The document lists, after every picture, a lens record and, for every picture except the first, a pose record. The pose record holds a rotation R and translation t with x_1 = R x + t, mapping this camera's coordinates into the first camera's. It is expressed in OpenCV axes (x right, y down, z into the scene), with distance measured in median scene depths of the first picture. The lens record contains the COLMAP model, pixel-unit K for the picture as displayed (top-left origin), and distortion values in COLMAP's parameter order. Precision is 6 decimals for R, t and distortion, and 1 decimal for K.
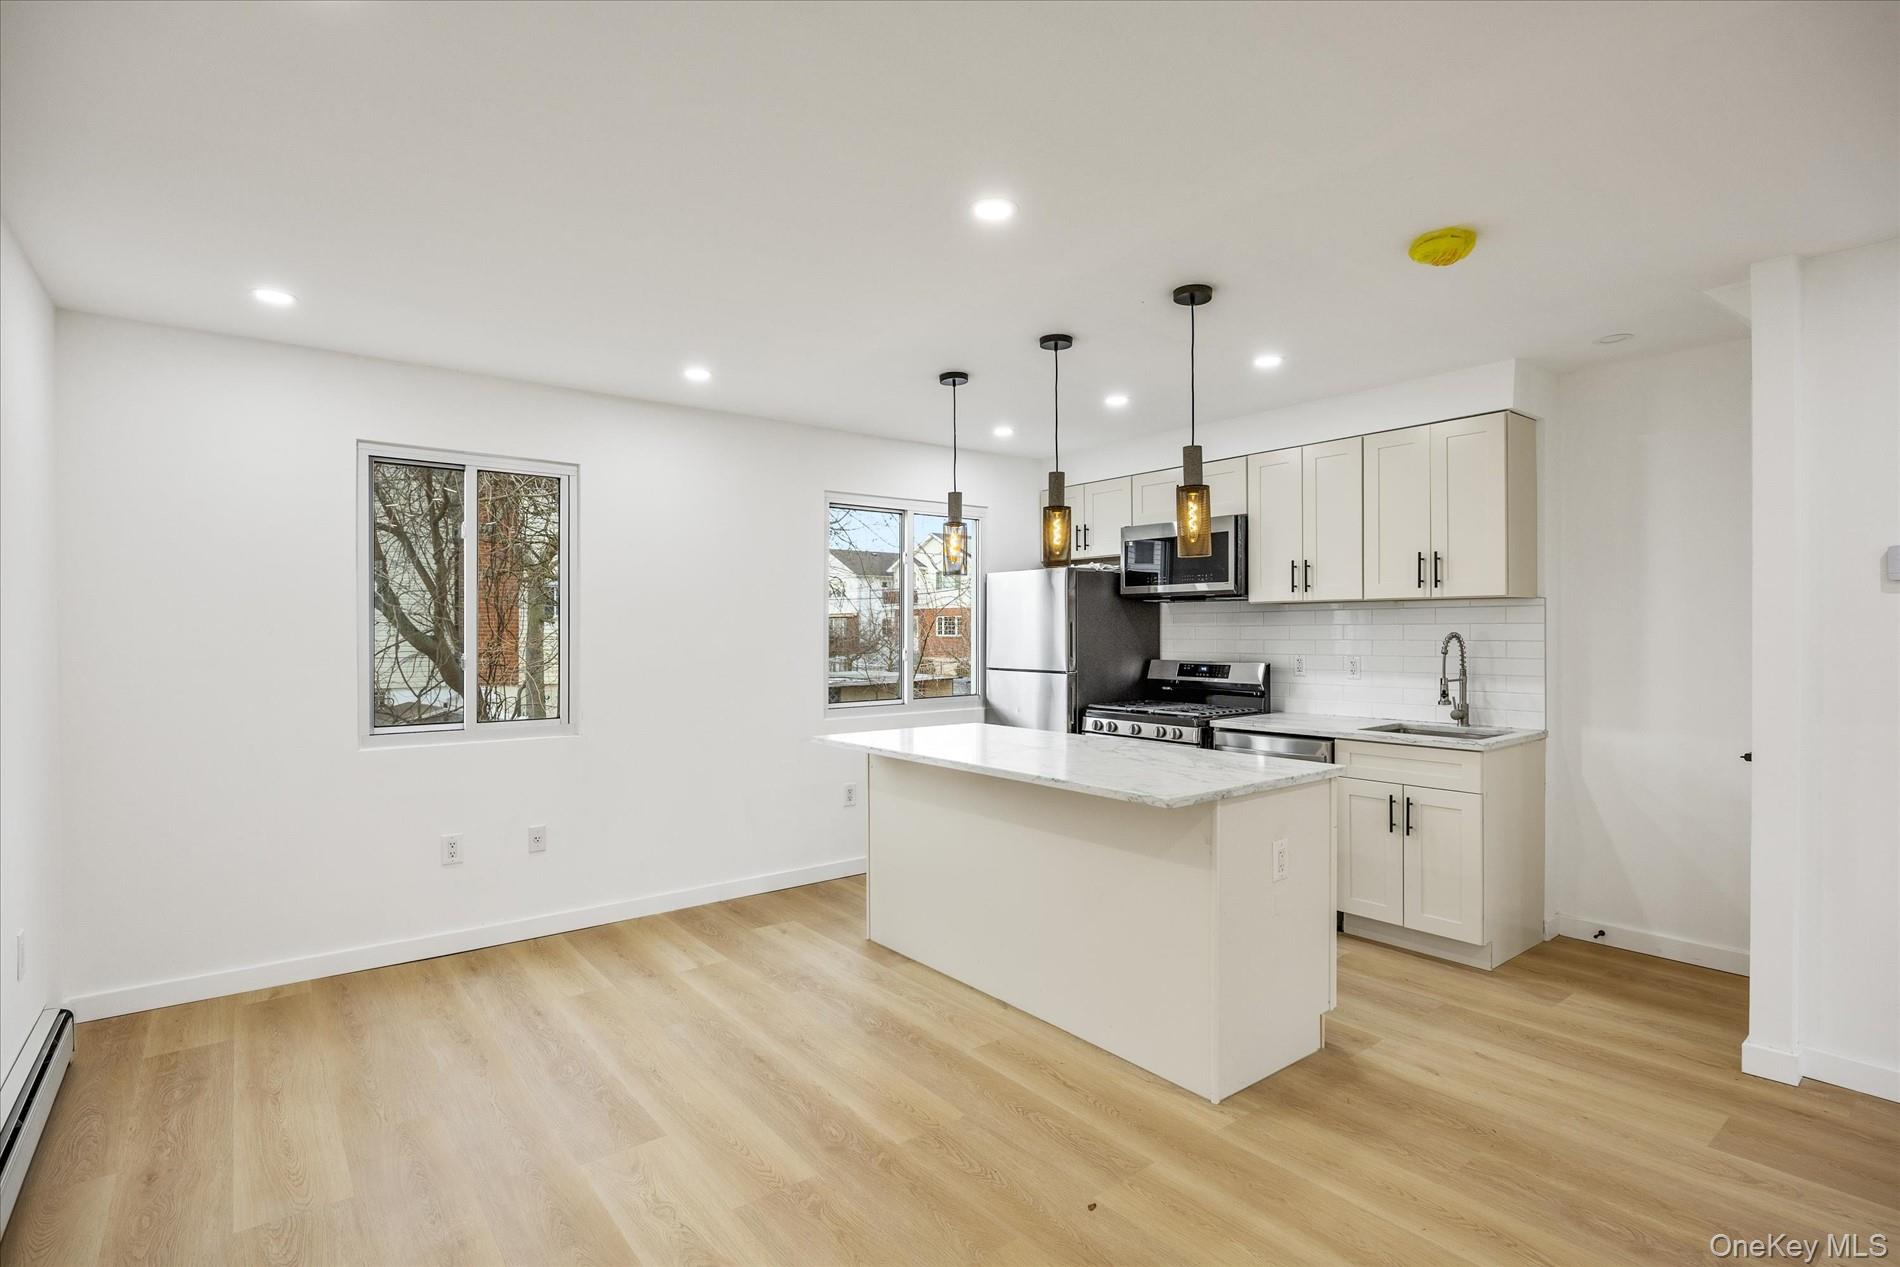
lens RADIAL K [[910.1, 0, 950.0], [0, 910.1, 633.5], [0, 0, 1]] dist [0.000913, 0.000231]
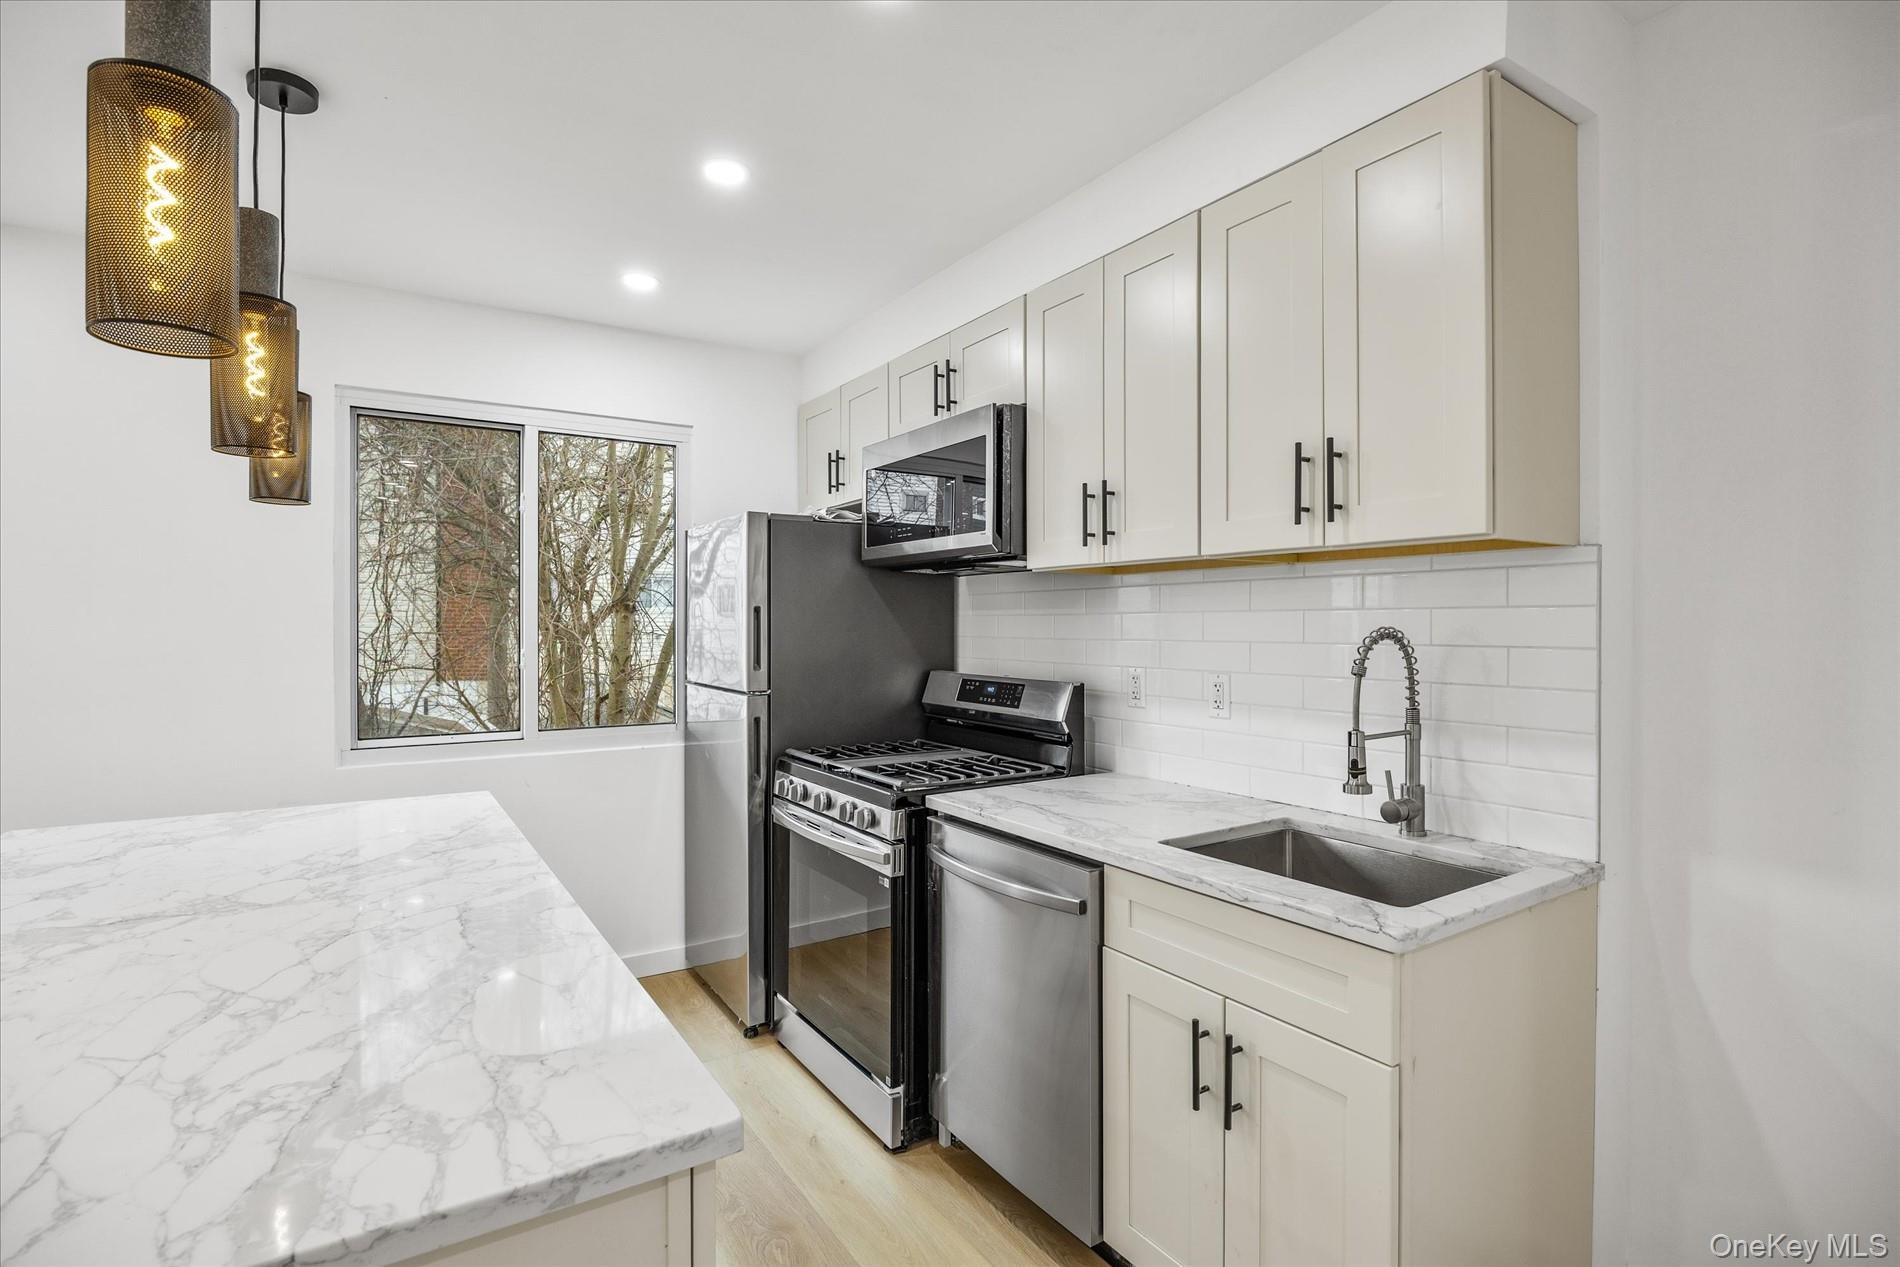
lens RADIAL K [[894.8, 0, 944.3], [0, 894.8, 627.6], [0, 0, 1]] dist [-0.002091, -0.000597]
pose [[0.995109, 0.005533, -0.098632, 0.369389], [-0.005708, 0.999983, -0.001487, 0.000938], [0.098623, 0.002043, 0.995123, 0.526388]]
